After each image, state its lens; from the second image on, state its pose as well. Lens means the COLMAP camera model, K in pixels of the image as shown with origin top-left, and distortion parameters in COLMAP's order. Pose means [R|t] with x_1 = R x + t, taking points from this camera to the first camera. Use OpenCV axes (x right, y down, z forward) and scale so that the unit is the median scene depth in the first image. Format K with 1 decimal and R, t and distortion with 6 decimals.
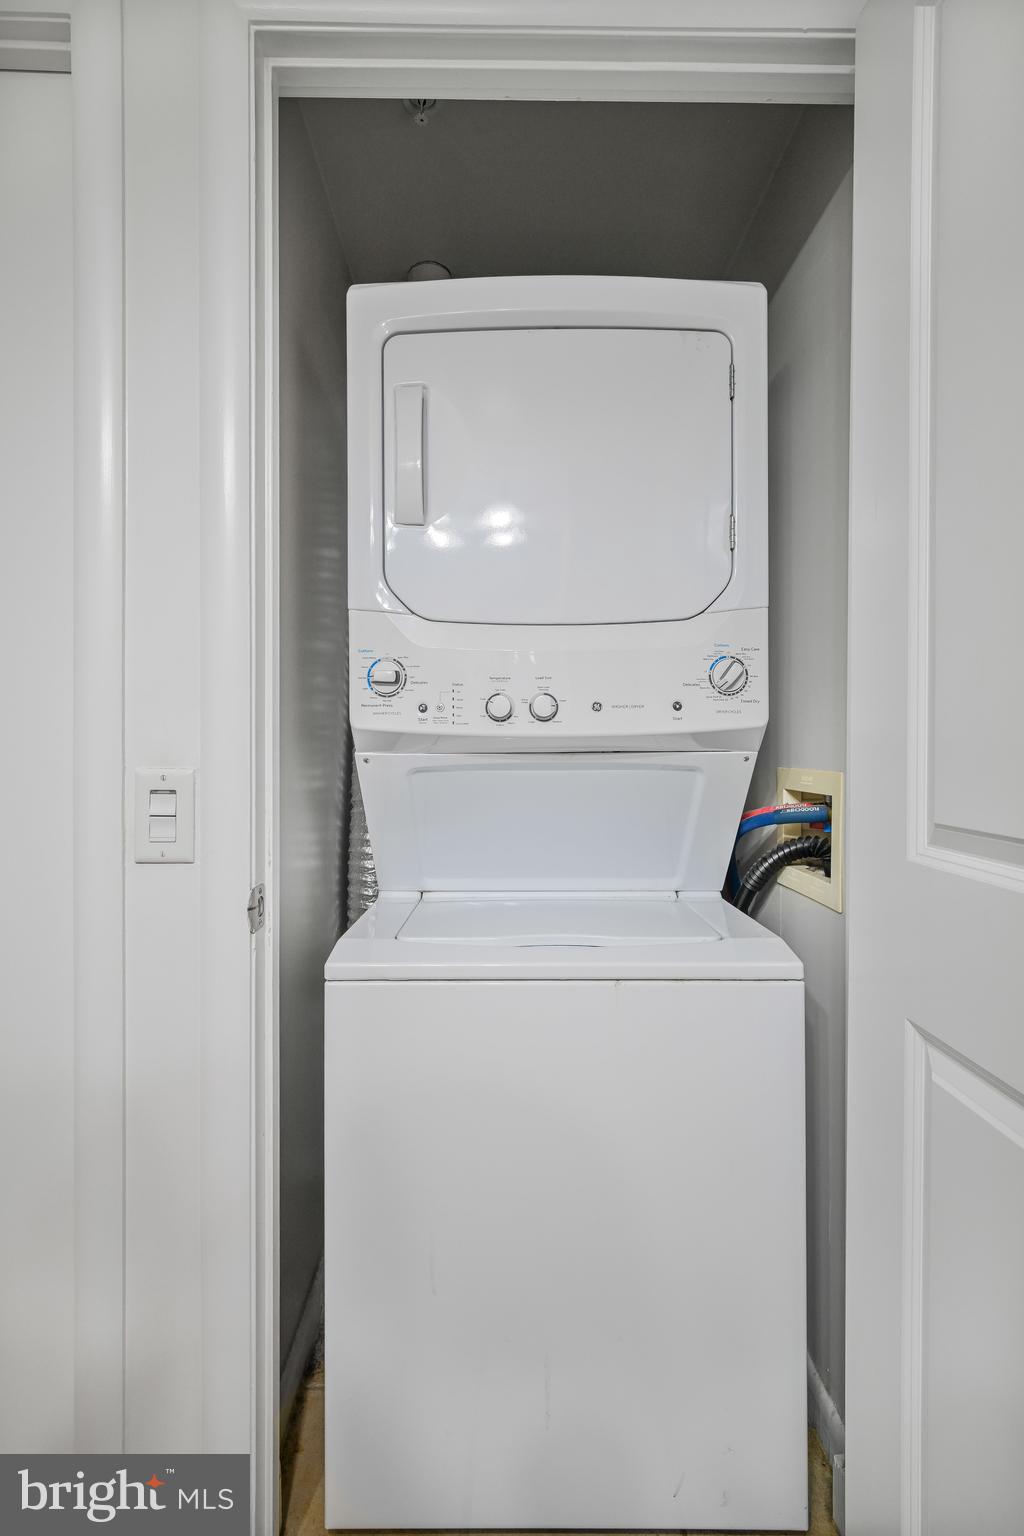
lens RADIAL K [[687.1, 0, 511.3], [0, 687.1, 869.3], [0, 0, 1]] dist [0.002405, 0.000039]
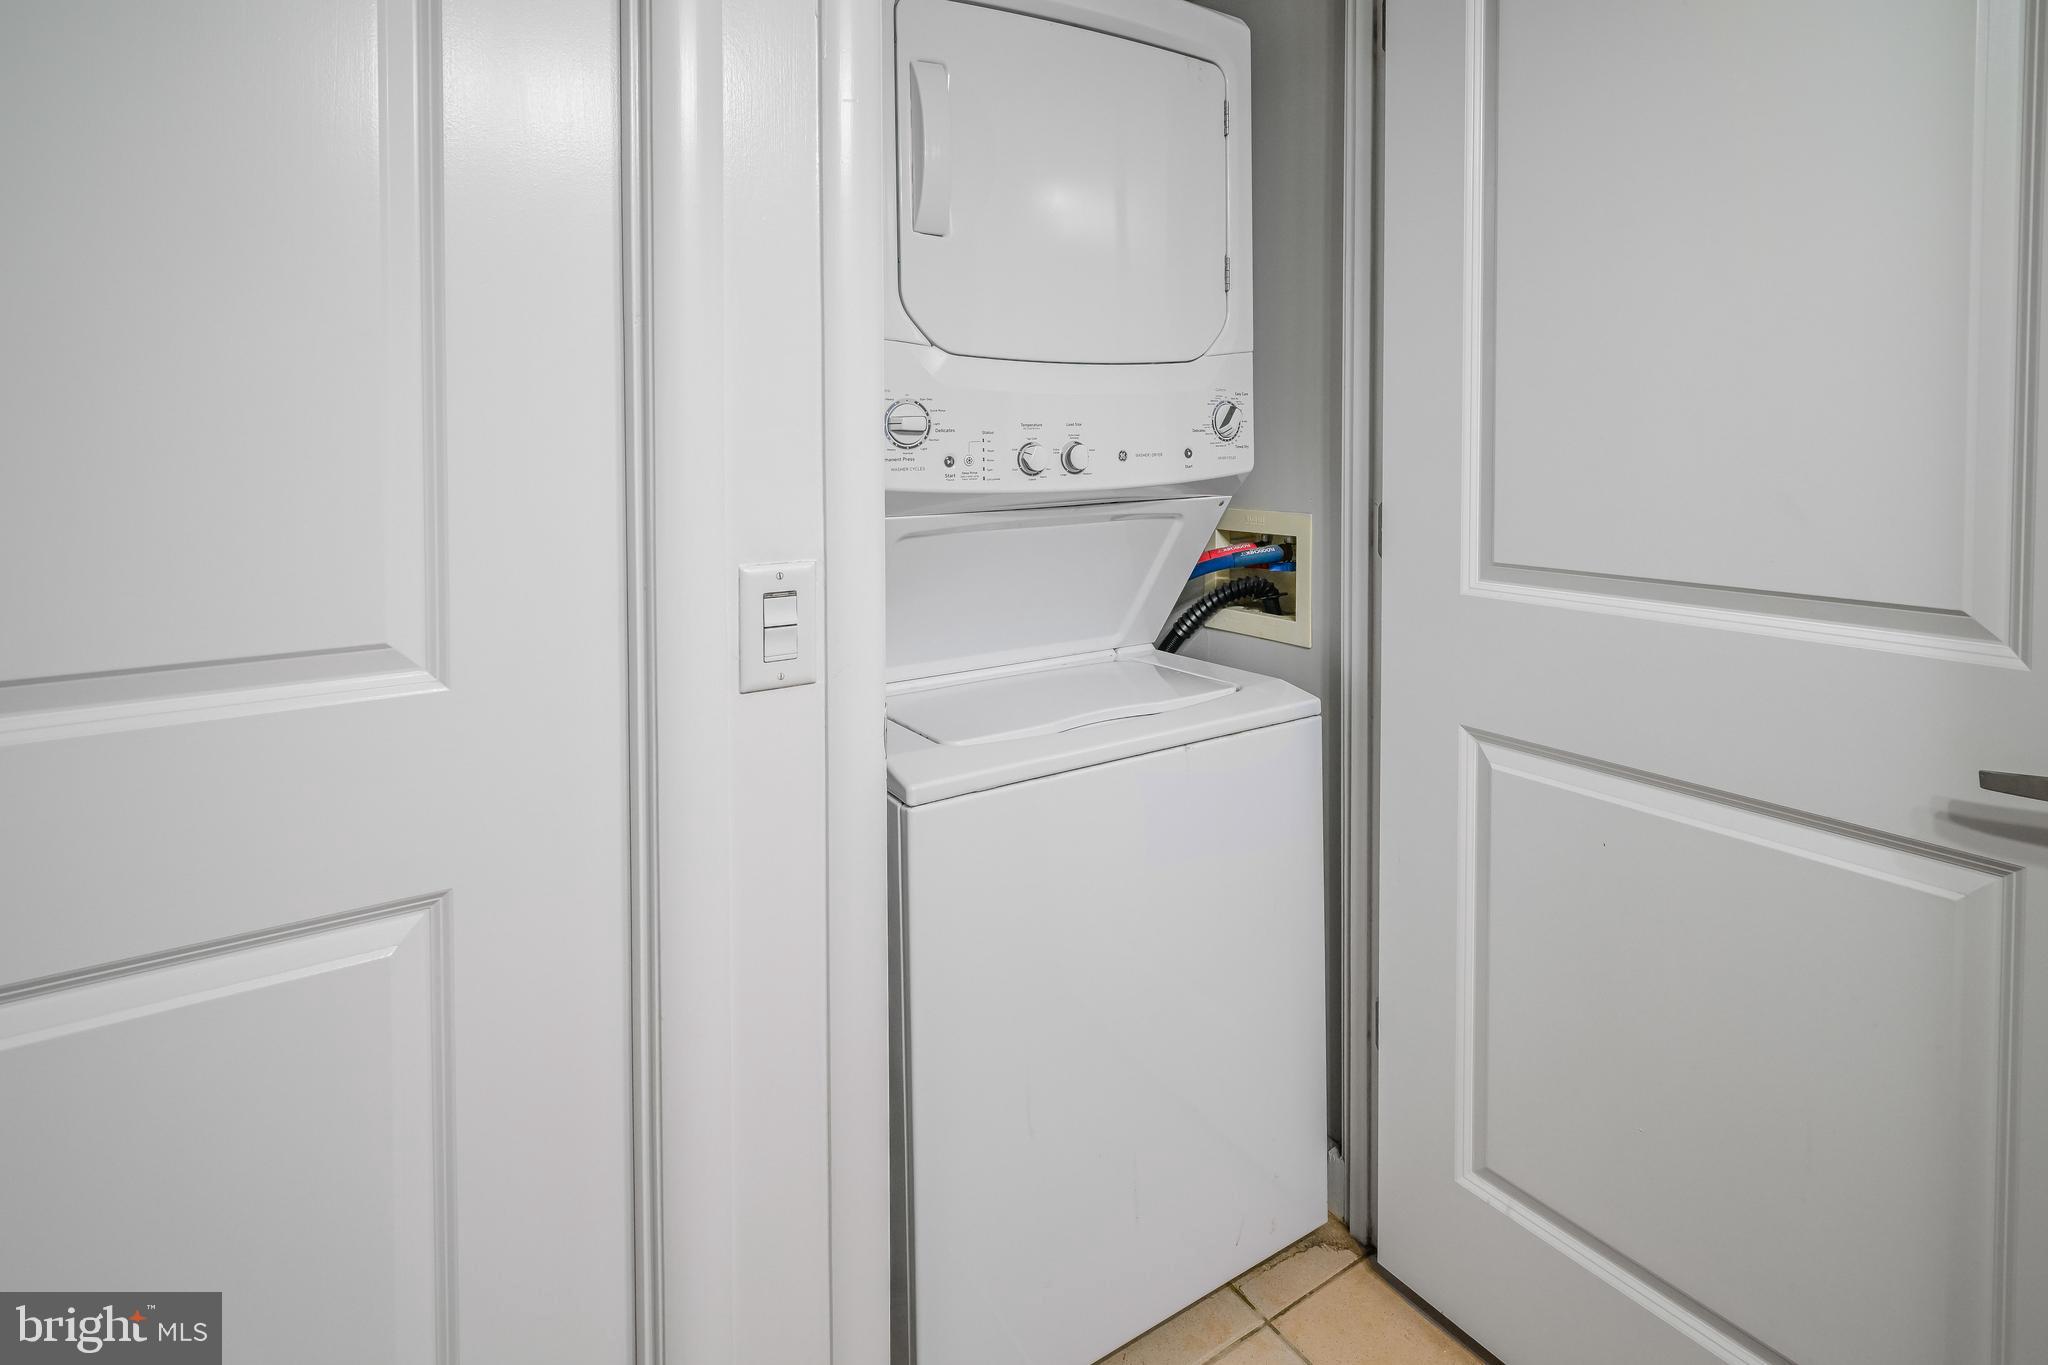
lens RADIAL K [[996.3, 0, 1024.0], [0, 996.3, 682.5], [0, 0, 1]] dist [0.000847, 0.000053]
pose [[0.844233, -0.139312, 0.517555, -0.709839], [0.109854, 0.990105, 0.087317, -0.068330], [-0.524598, -0.016860, 0.851183, -0.061646]]
